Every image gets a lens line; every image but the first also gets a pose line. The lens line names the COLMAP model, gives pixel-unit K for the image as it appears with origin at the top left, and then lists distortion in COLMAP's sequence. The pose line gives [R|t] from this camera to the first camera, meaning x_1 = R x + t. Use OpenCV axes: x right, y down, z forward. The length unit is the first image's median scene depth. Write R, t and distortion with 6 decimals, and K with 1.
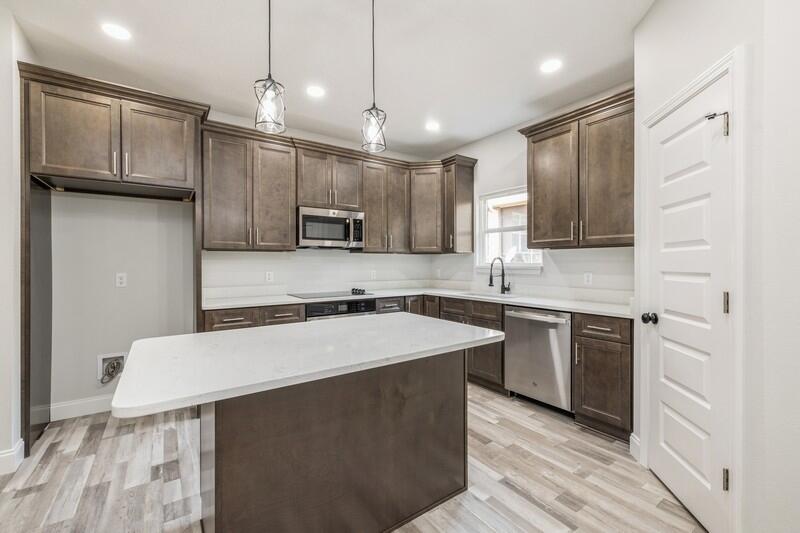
lens RADIAL K [[335.7, 0, 399.3], [0, 335.7, 264.0], [0, 0, 1]] dist [0.000561, -0.000575]
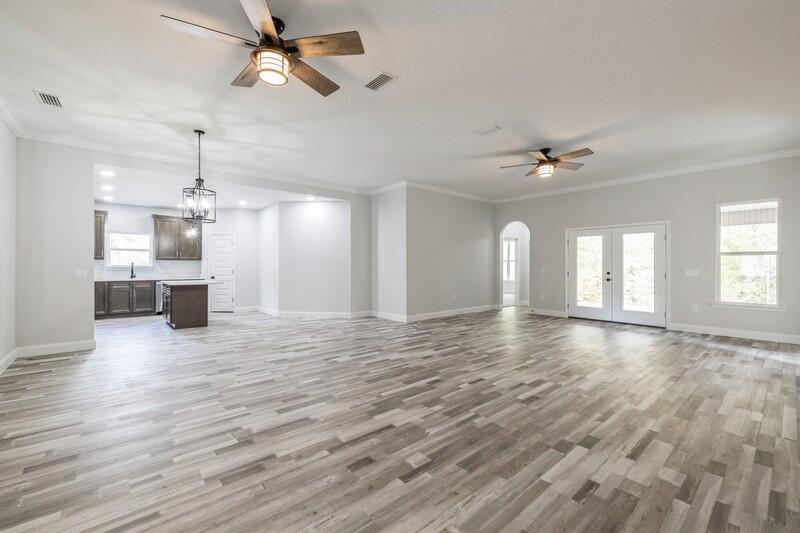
lens RADIAL K [[335.7, 0, 399.3], [0, 335.7, 264.0], [0, 0, 1]] dist [0.000561, -0.000575]
pose [[-0.100234, 0.007771, 0.994934, -2.211295], [0.002996, 0.999967, -0.007509, 0.012428], [-0.994959, 0.002228, -0.100254, -0.582819]]
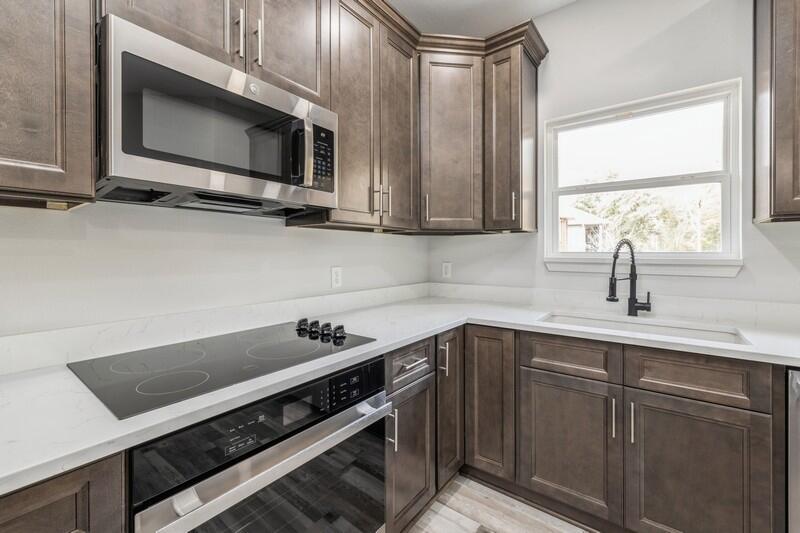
lens RADIAL K [[338.7, 0, 398.4], [0, 338.7, 253.9], [0, 0, 1]] dist [0.000993, 0.000070]
pose [[0.952445, 0.000350, 0.304711, -0.165752], [-0.000124, 1.000000, -0.000759, 0.000110], [-0.304712, 0.000685, 0.952444, 0.672999]]
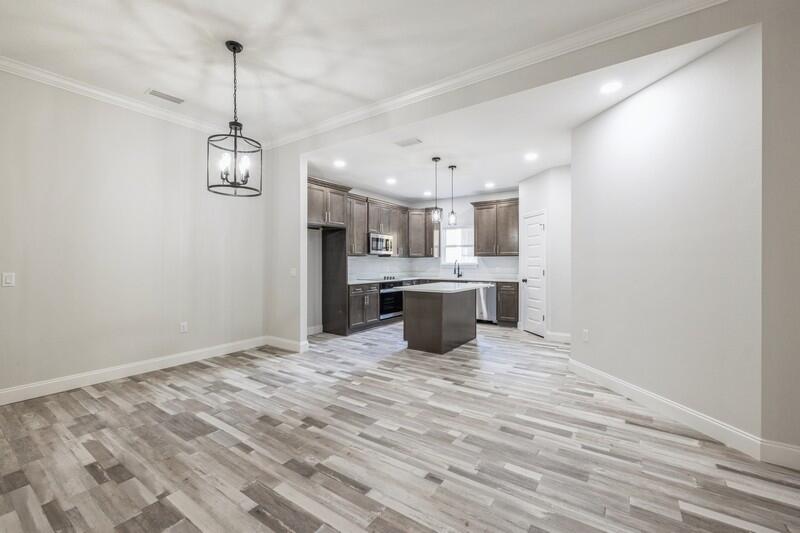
lens RADIAL K [[335.7, 0, 399.3], [0, 335.7, 264.0], [0, 0, 1]] dist [0.000561, -0.000575]
pose [[0.936697, 0.000868, 0.350140, -0.778700], [-0.000945, 1.000000, 0.000050, 0.005203], [-0.350140, -0.000378, 0.936697, -0.822224]]
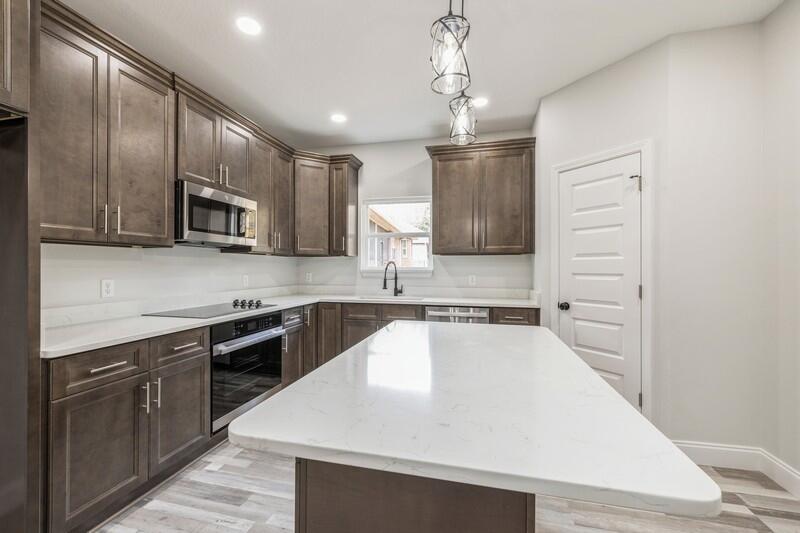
lens RADIAL K [[335.7, 0, 399.3], [0, 335.7, 264.0], [0, 0, 1]] dist [0.000561, -0.000575]
pose [[0.754114, 0.009026, 0.656682, -0.393219], [-0.001557, 0.999927, -0.011955, 0.000491], [-0.656742, 0.007993, 0.754073, 0.209070]]
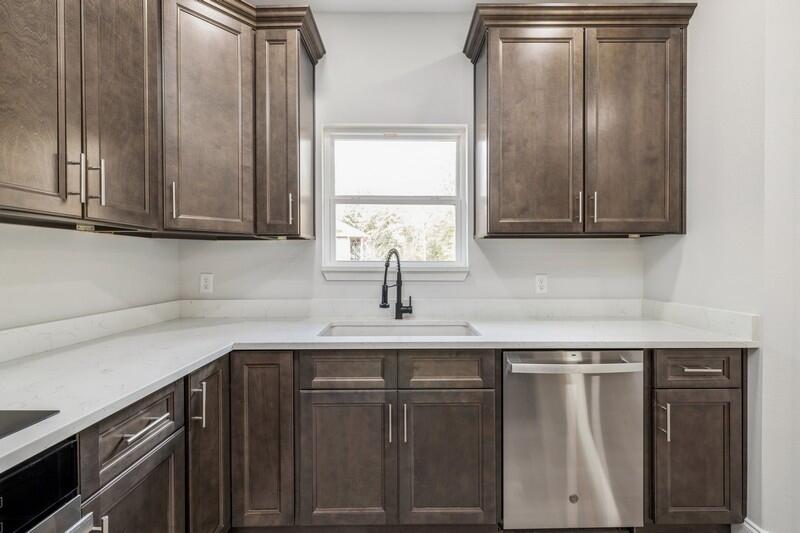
lens RADIAL K [[335.7, 0, 399.3], [0, 335.7, 264.0], [0, 0, 1]] dist [0.000561, -0.000575]
pose [[0.573724, -0.004728, 0.819035, -0.127709], [0.003240, 0.999989, 0.003503, 0.000160], [-0.819042, 0.000644, 0.573733, 0.732675]]
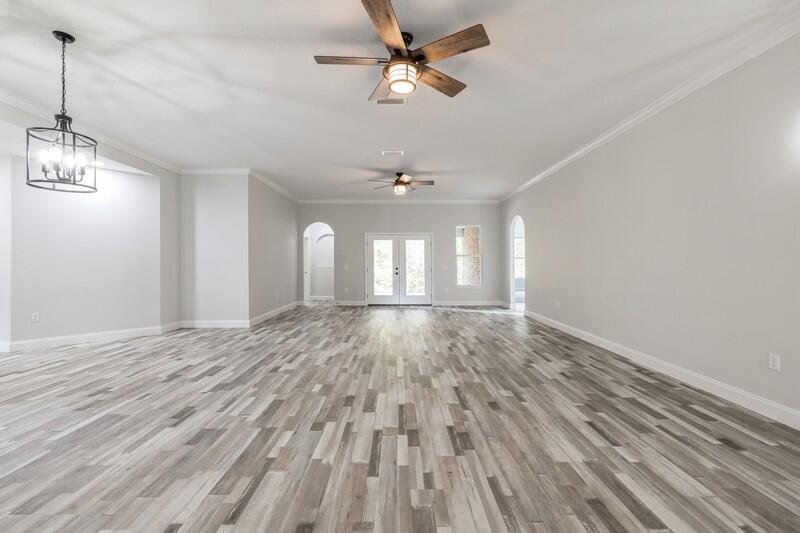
lens RADIAL K [[346.0, 0, 396.3], [0, 346.0, 259.6], [0, 0, 1]] dist [0.000074, 0.000010]
pose [[-0.819241, 0.007654, 0.573399, -1.911214], [0.004169, 0.999964, -0.007392, 0.003806], [-0.573435, -0.003666, -0.819243, 0.257950]]
